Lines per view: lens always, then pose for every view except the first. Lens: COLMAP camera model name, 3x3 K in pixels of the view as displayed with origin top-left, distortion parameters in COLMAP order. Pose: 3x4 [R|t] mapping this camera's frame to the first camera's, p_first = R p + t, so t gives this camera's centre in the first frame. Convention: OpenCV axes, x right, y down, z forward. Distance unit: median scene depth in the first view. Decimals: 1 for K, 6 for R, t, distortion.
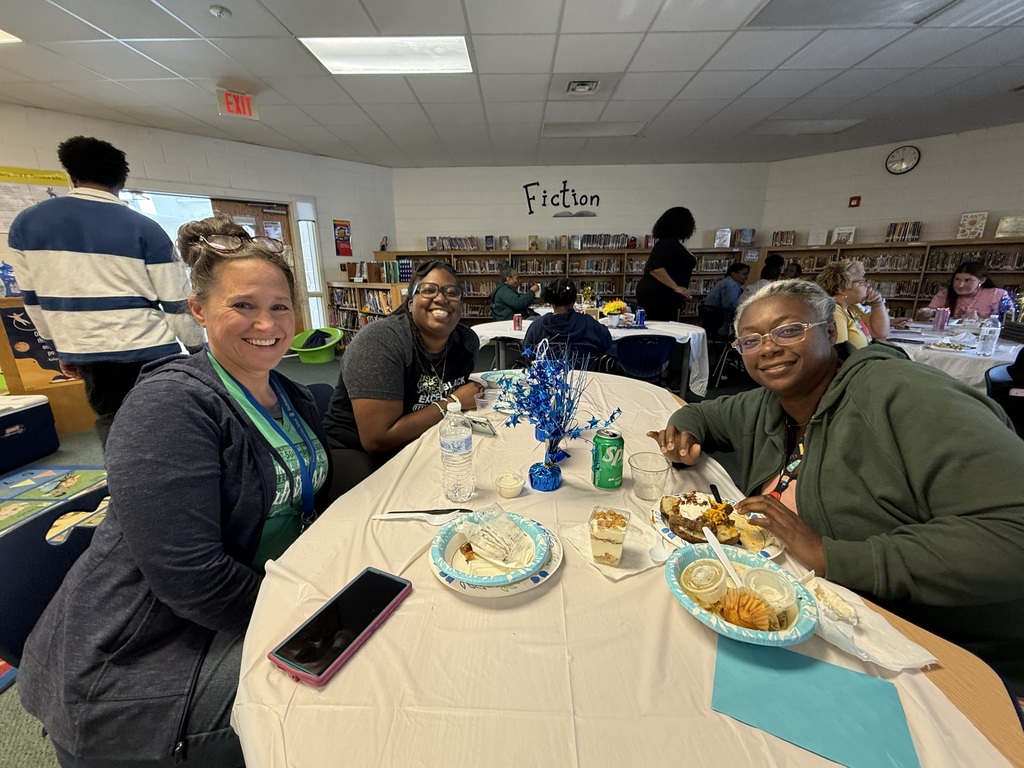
lens RADIAL K [[411.0, 0, 520.2], [0, 411.0, 385.1], [0, 0, 1]] dist [0.002697, -0.000705]
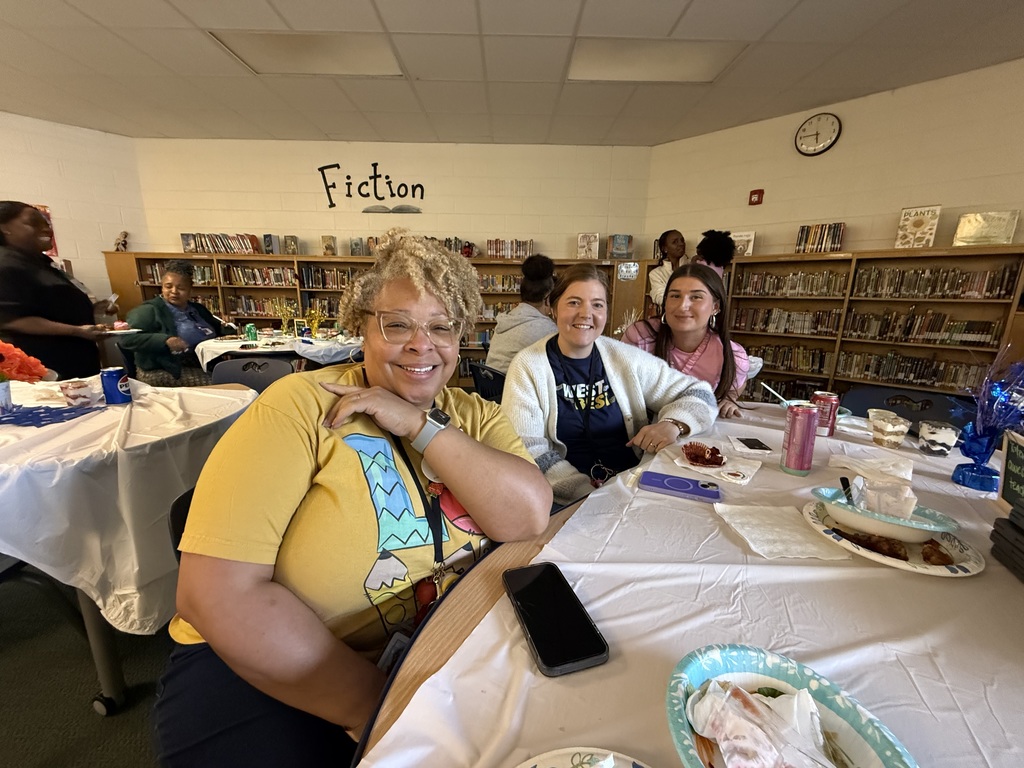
lens RADIAL K [[411.0, 0, 503.4], [0, 411.0, 388.0], [0, 0, 1]] dist [0.002697, -0.000705]
pose [[0.999645, 0.020860, 0.016582, 0.377237], [-0.020201, 0.999038, -0.038928, -0.084566], [-0.017378, 0.038580, 0.999104, 0.320323]]
